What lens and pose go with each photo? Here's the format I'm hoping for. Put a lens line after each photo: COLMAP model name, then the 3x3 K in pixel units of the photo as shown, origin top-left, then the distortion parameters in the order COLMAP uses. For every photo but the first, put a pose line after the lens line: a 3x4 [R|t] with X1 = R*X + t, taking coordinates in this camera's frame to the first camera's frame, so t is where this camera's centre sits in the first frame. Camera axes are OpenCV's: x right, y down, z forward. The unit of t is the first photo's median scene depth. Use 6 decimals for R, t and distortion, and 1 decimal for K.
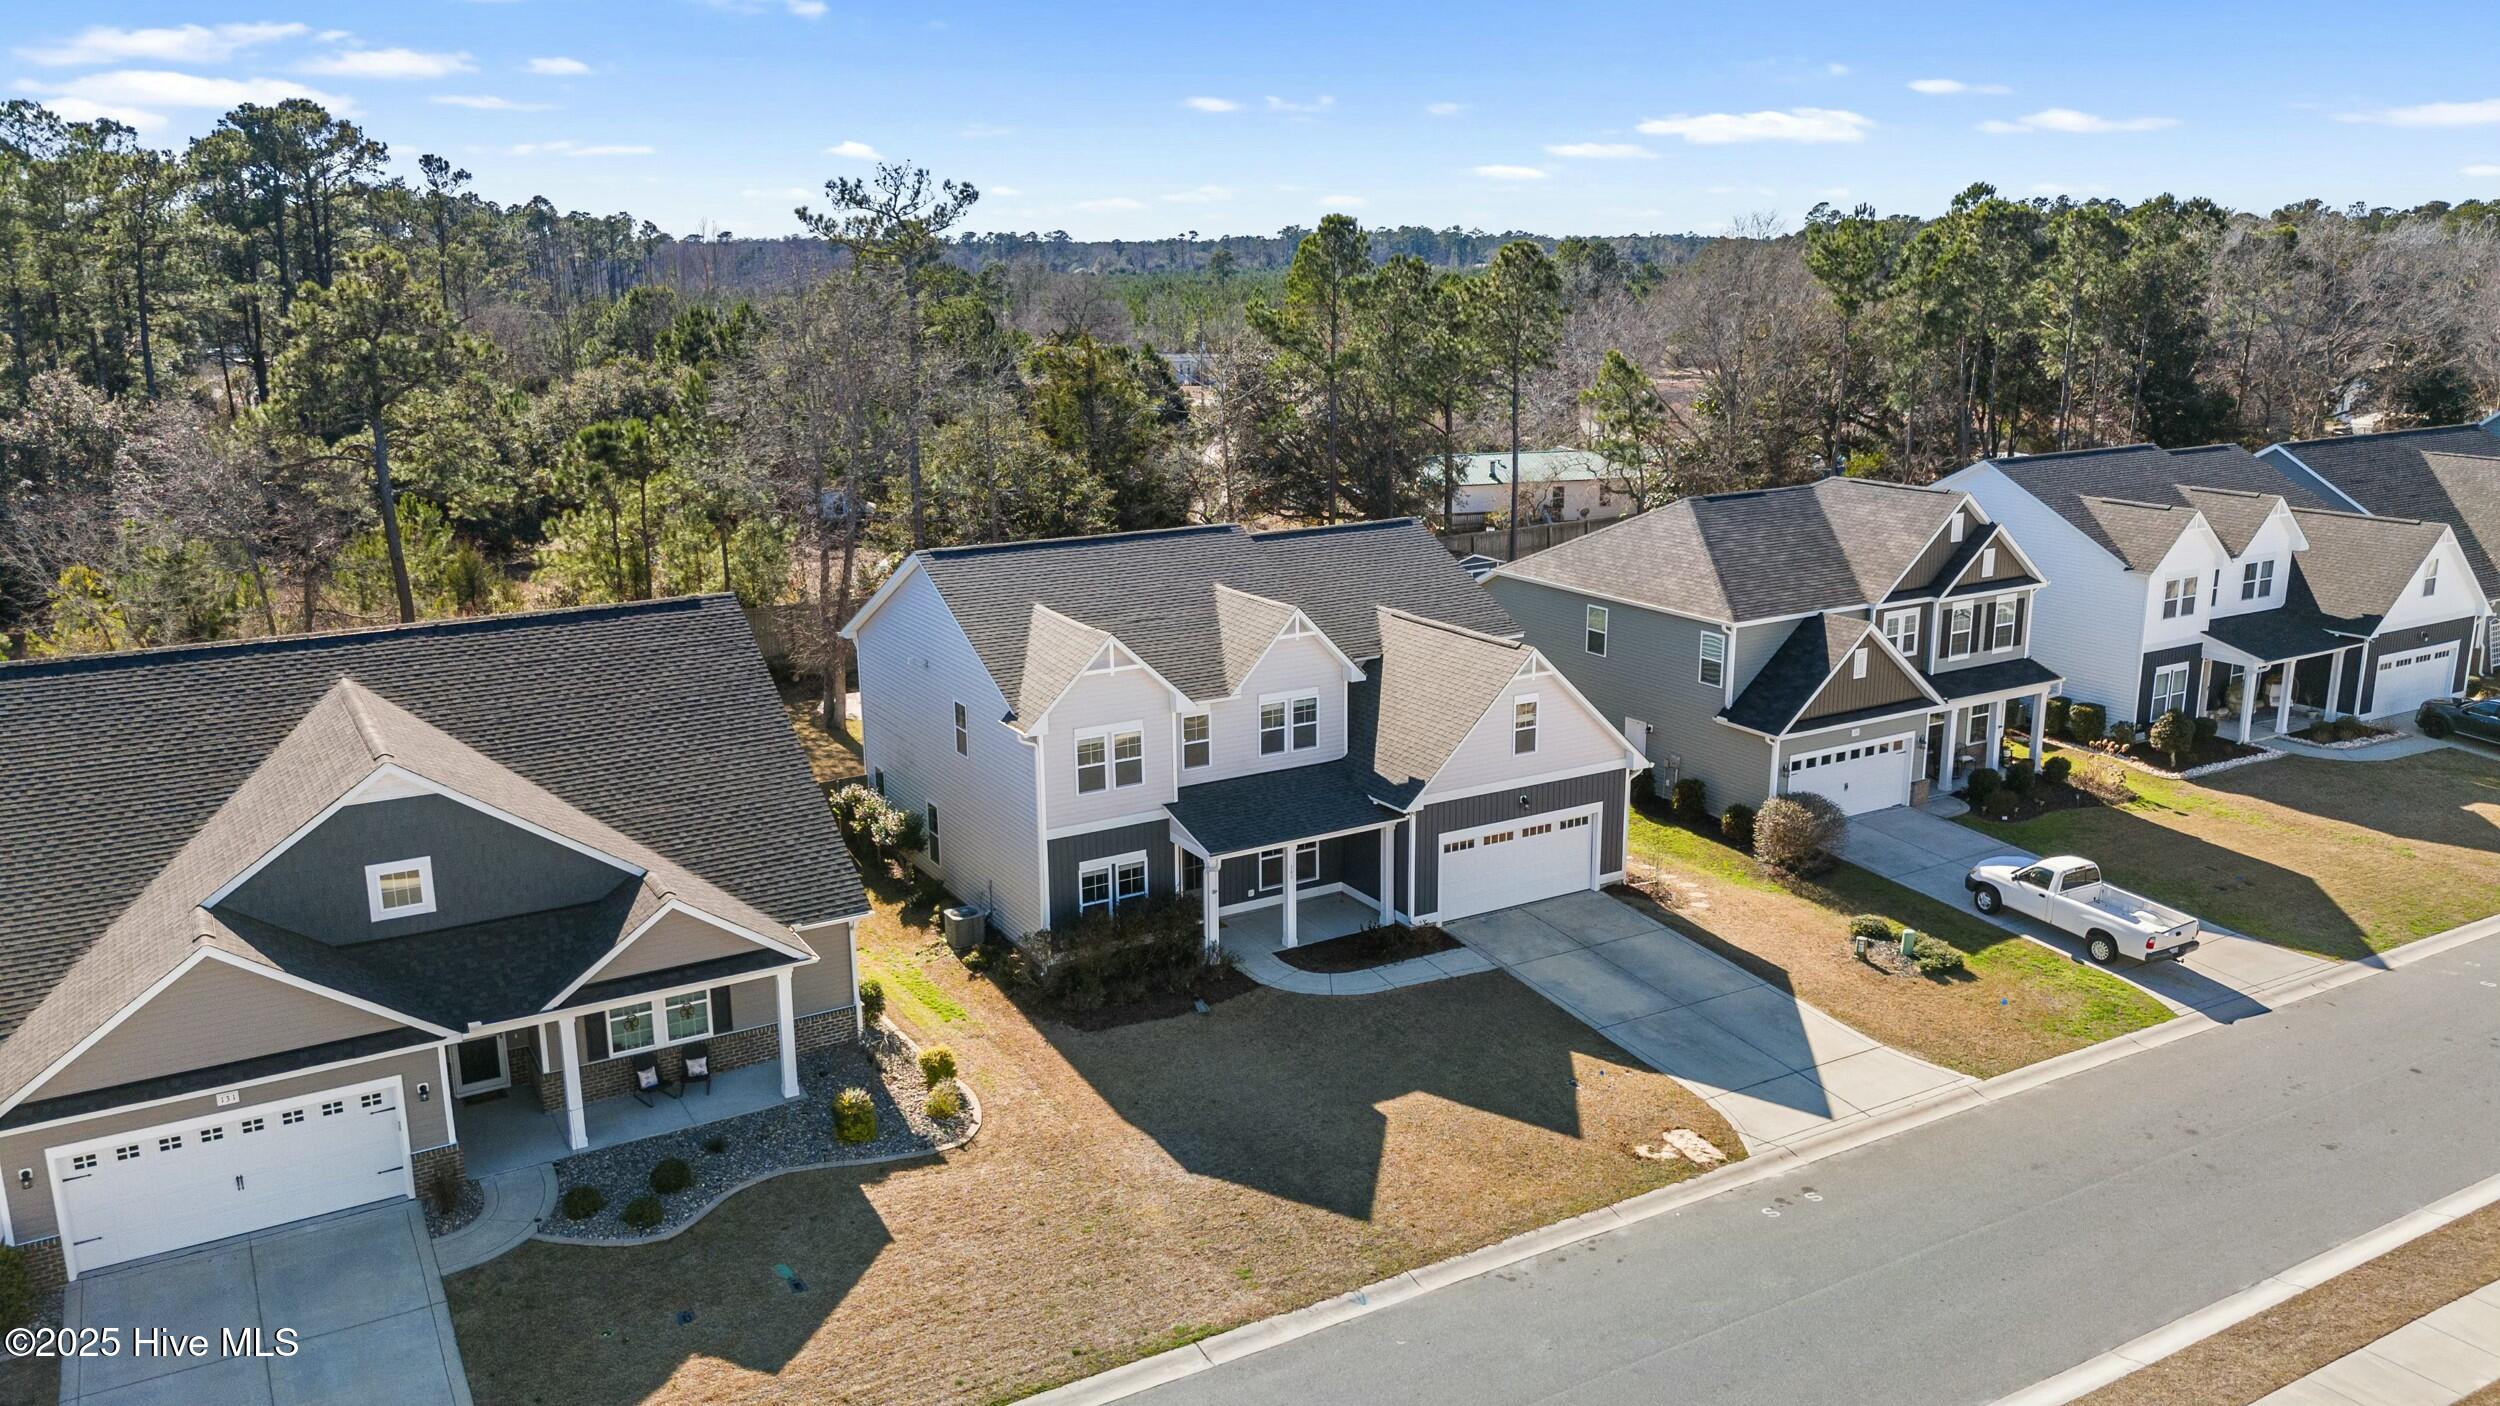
lens RADIAL K [[1829.7, 0, 1255.2], [0, 1829.7, 680.5], [0, 0, 1]] dist [0.043500, -0.024243]
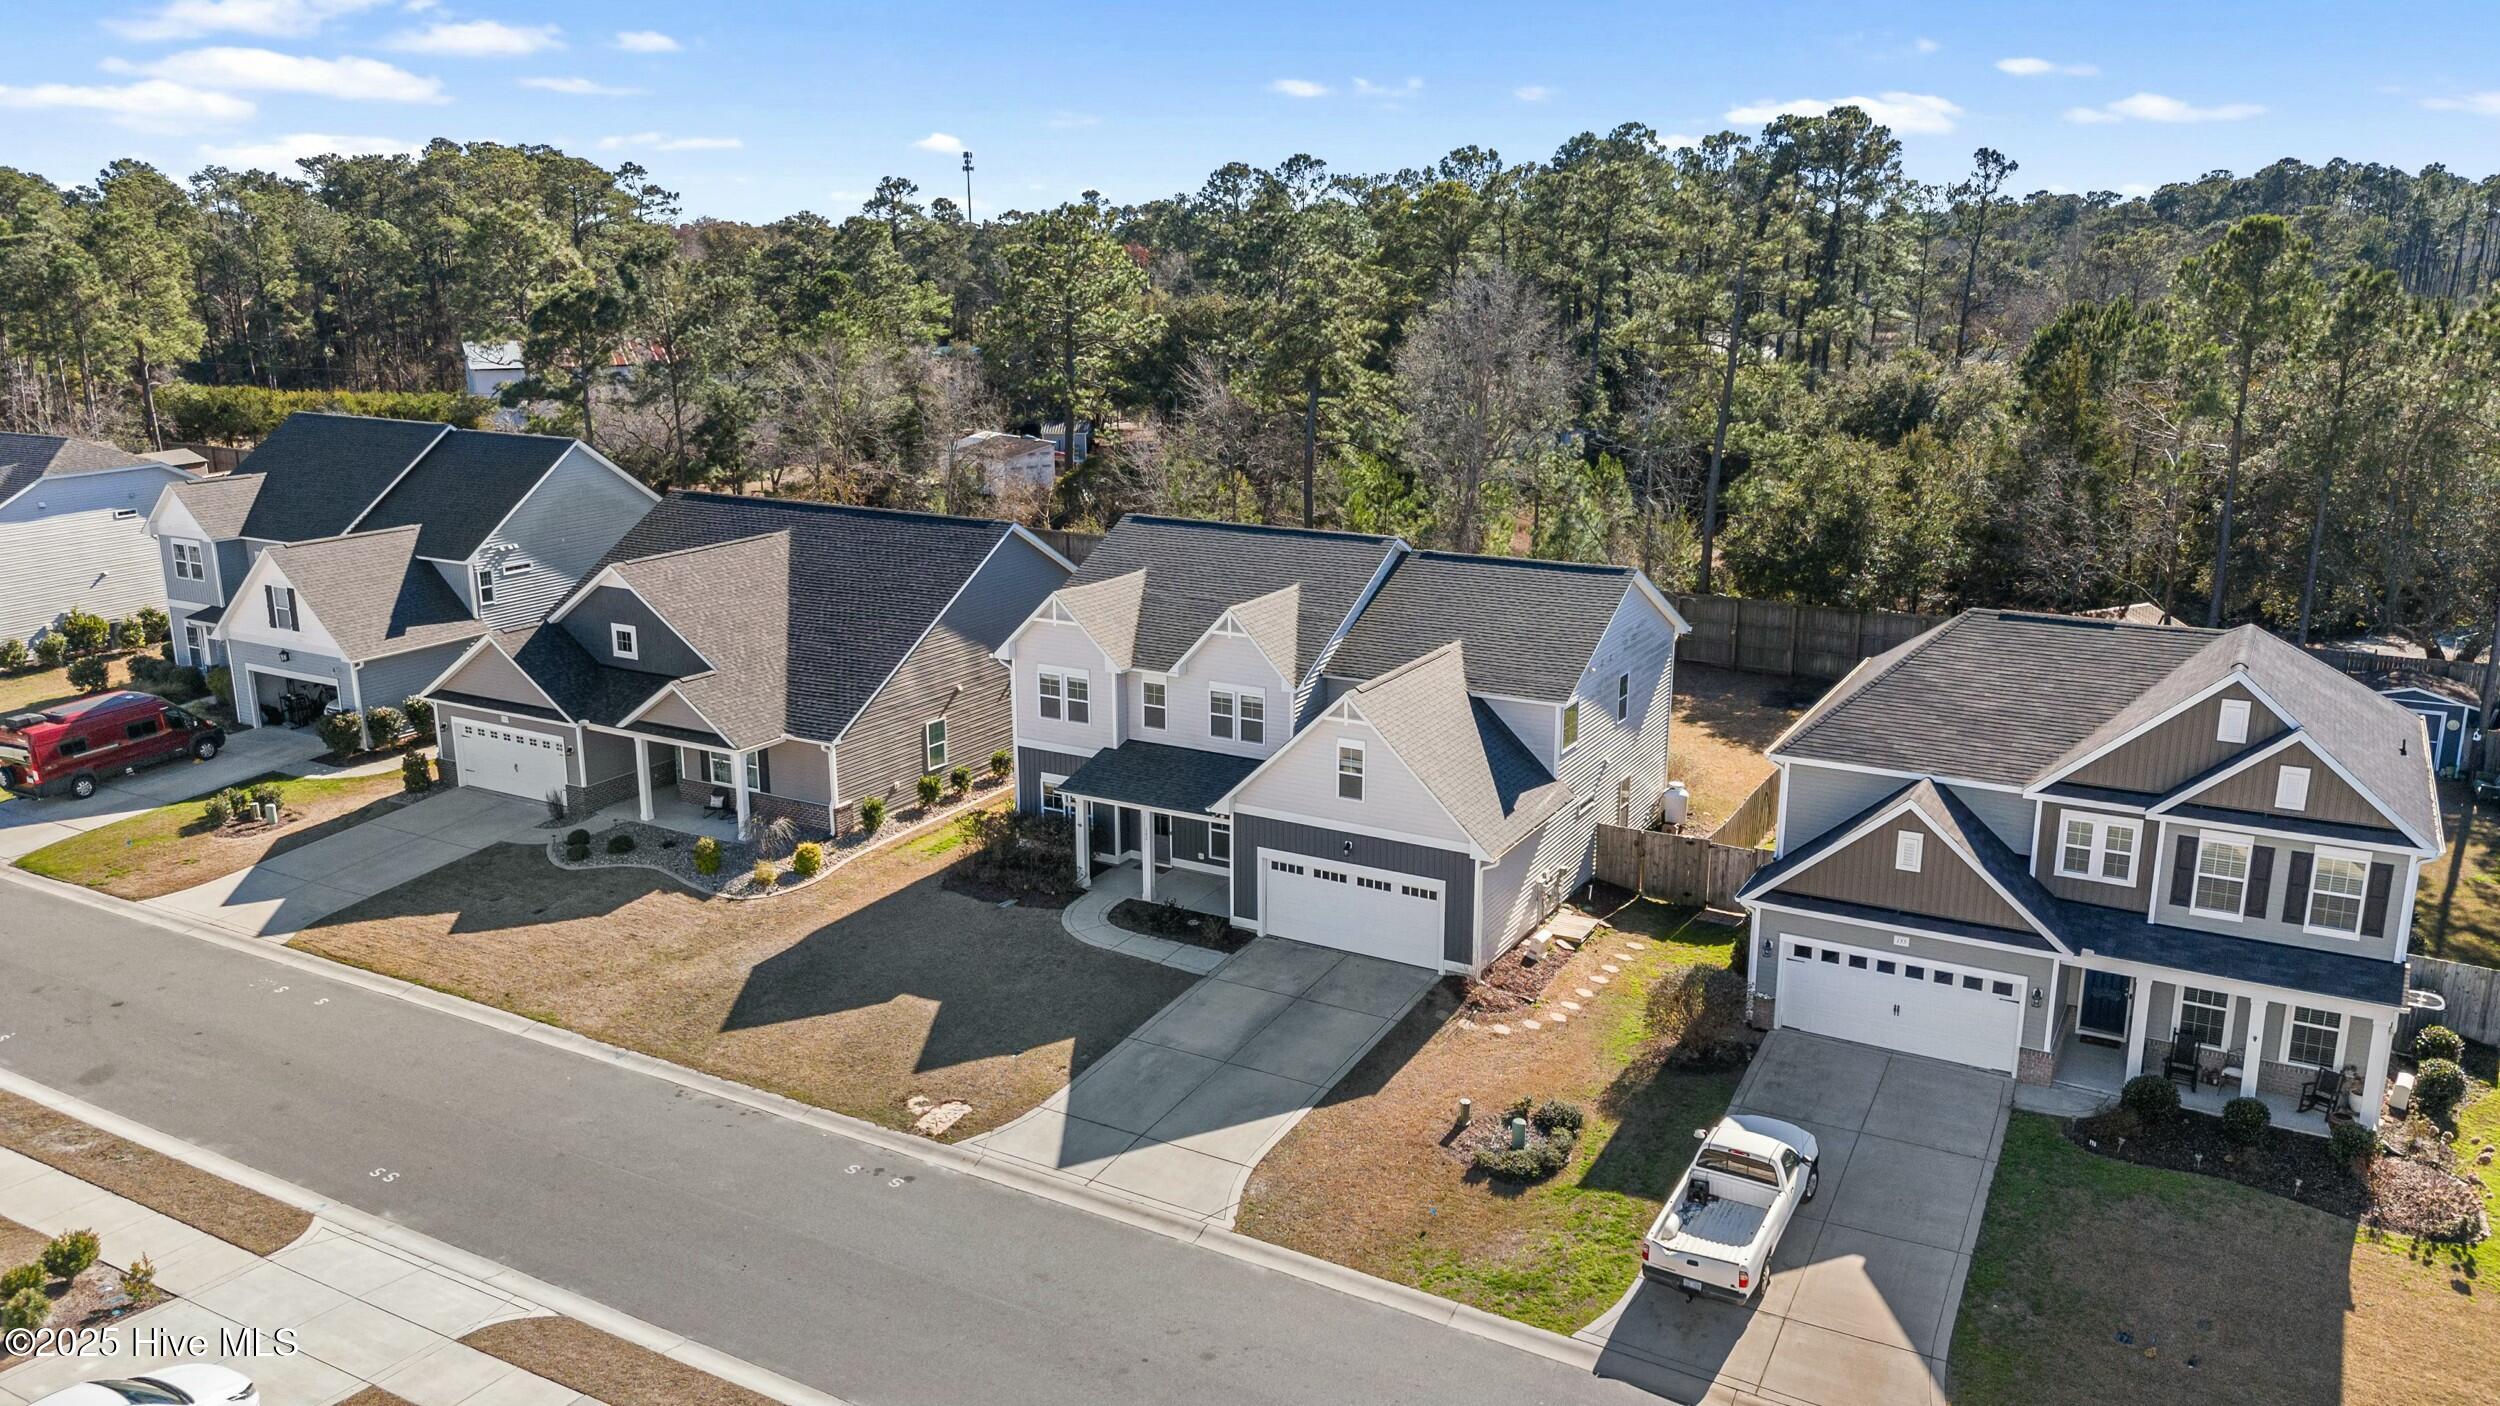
lens RADIAL K [[1829.7, 0, 1263.1], [0, 1829.7, 700.8], [0, 0, 1]] dist [0.043500, -0.024243]
pose [[0.501655, 0.220953, -0.836374, 0.948439], [-0.201233, 0.970114, 0.135585, -0.136867], [0.841337, 0.100289, 0.531126, 0.445735]]
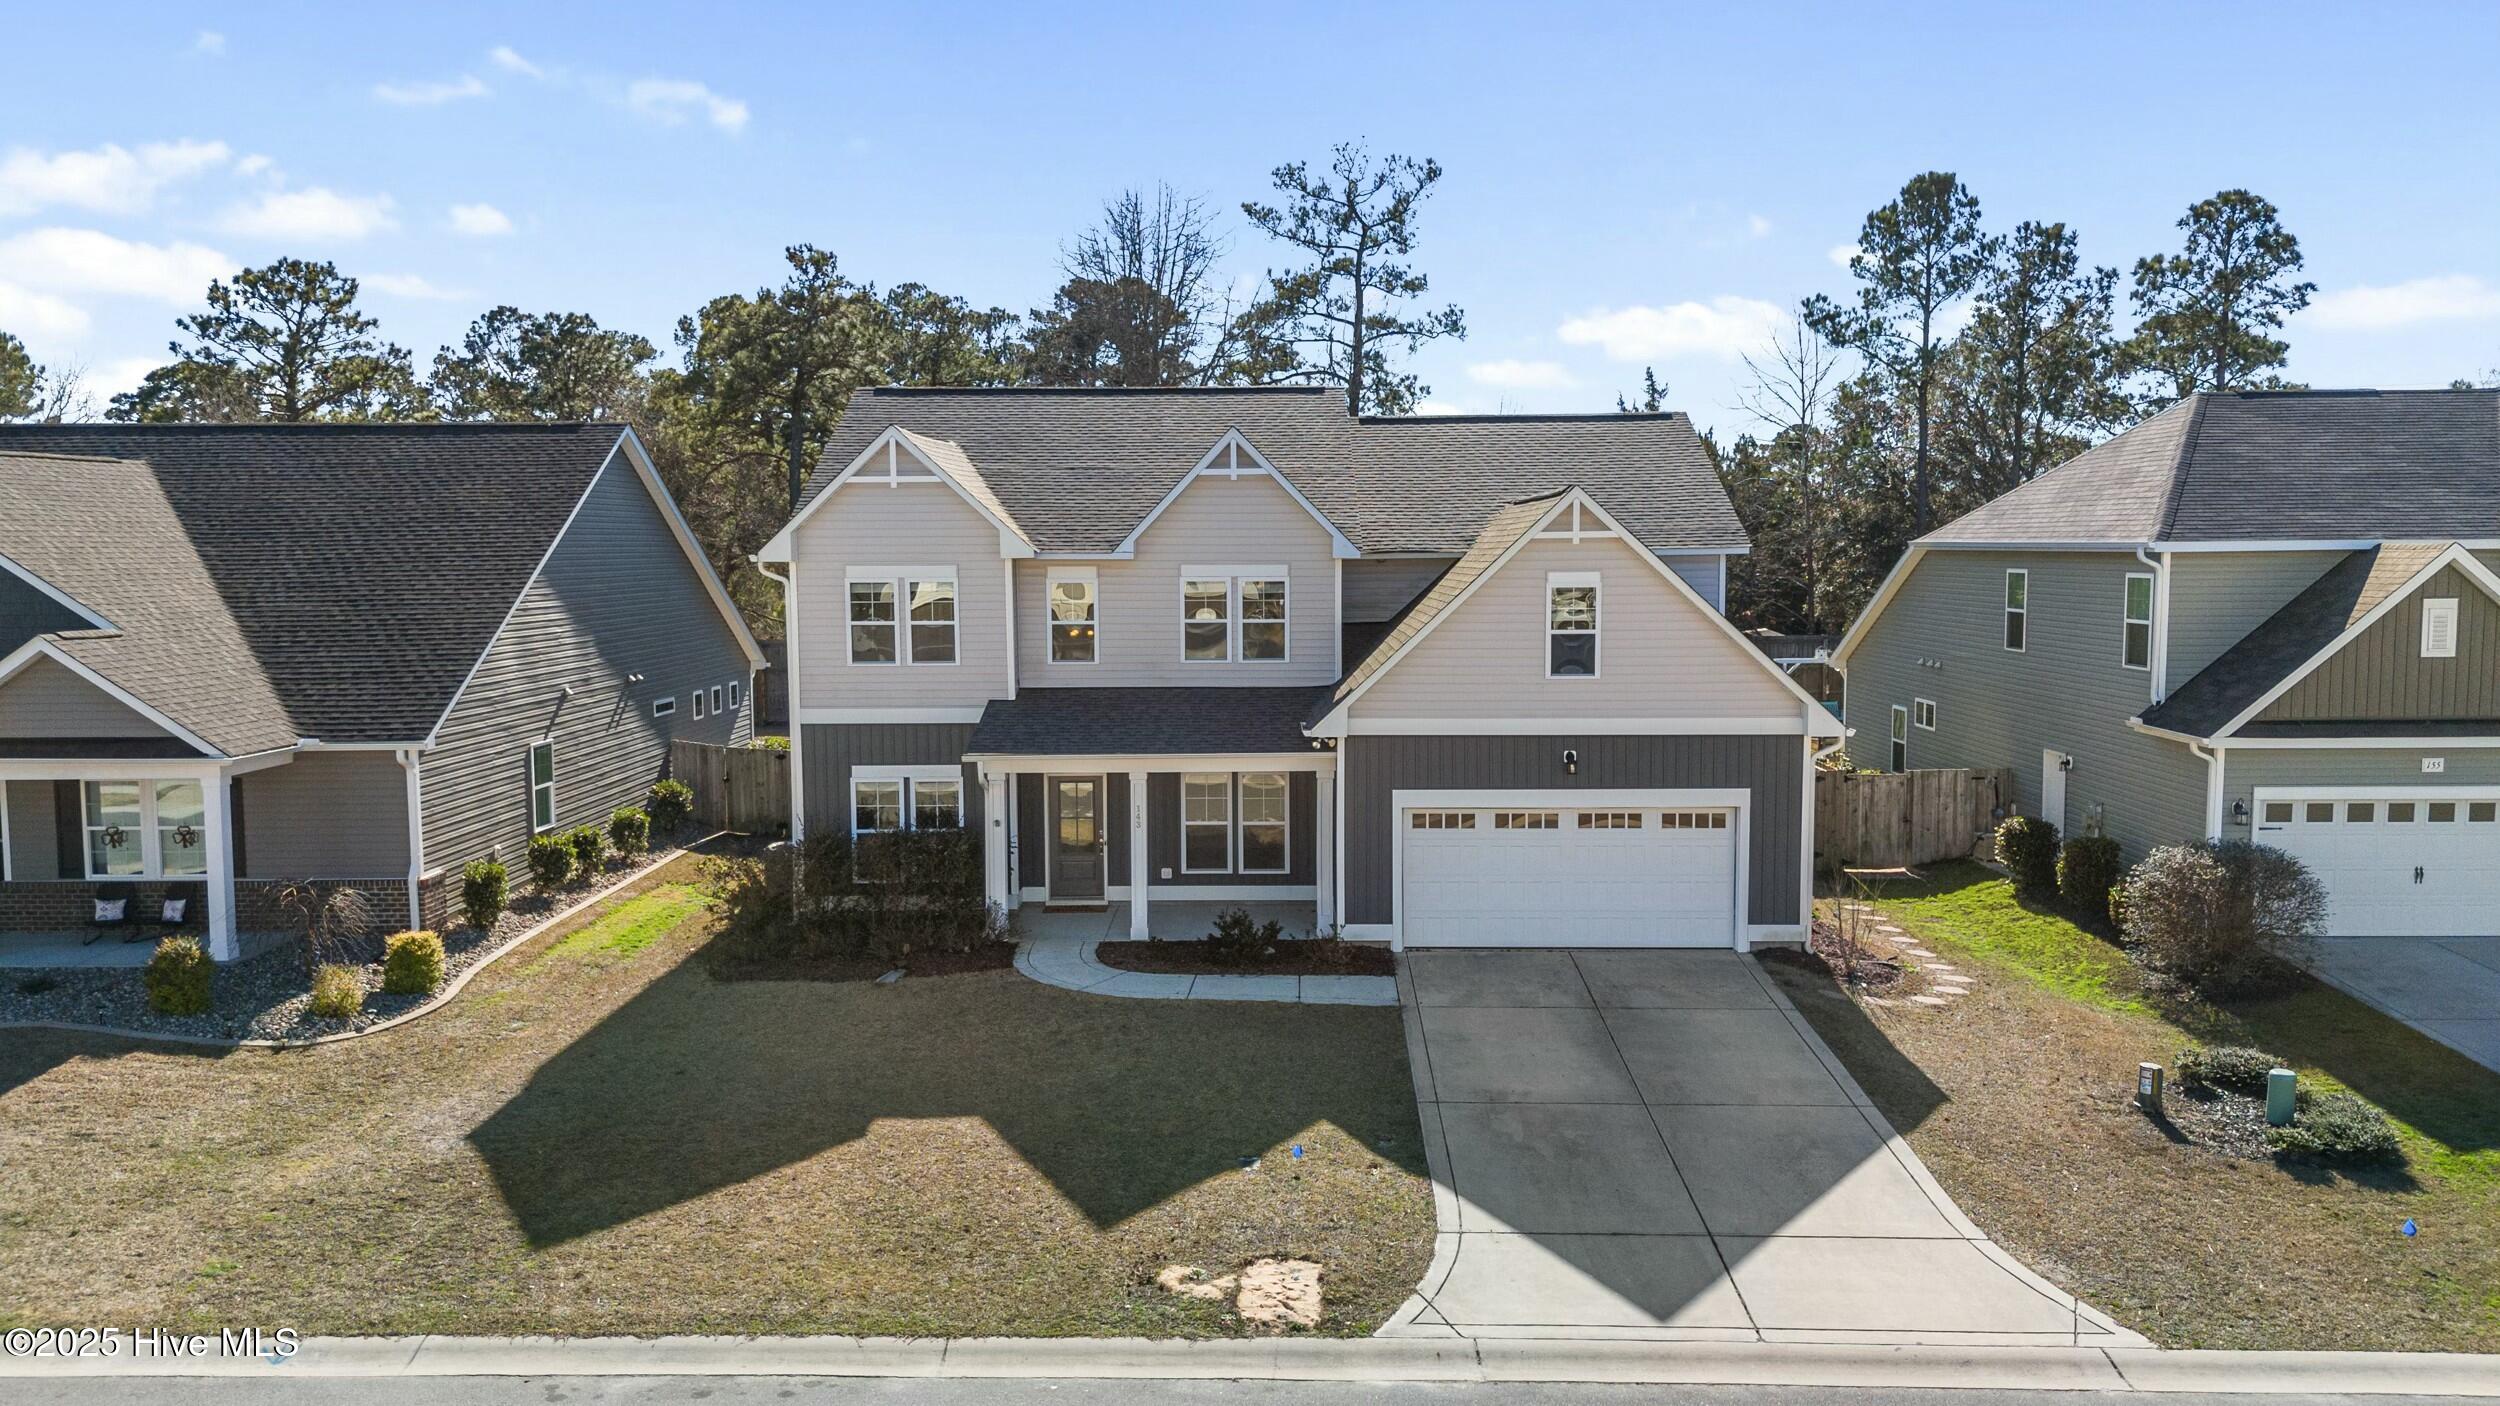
lens RADIAL K [[1829.7, 0, 1260.0], [0, 1829.7, 719.2], [0, 0, 1]] dist [0.043500, -0.024243]
pose [[0.854769, 0.051106, -0.516486, 0.371627], [-0.119001, 0.987927, -0.099190, 0.125807], [0.505181, 0.146247, 0.850531, 0.465309]]
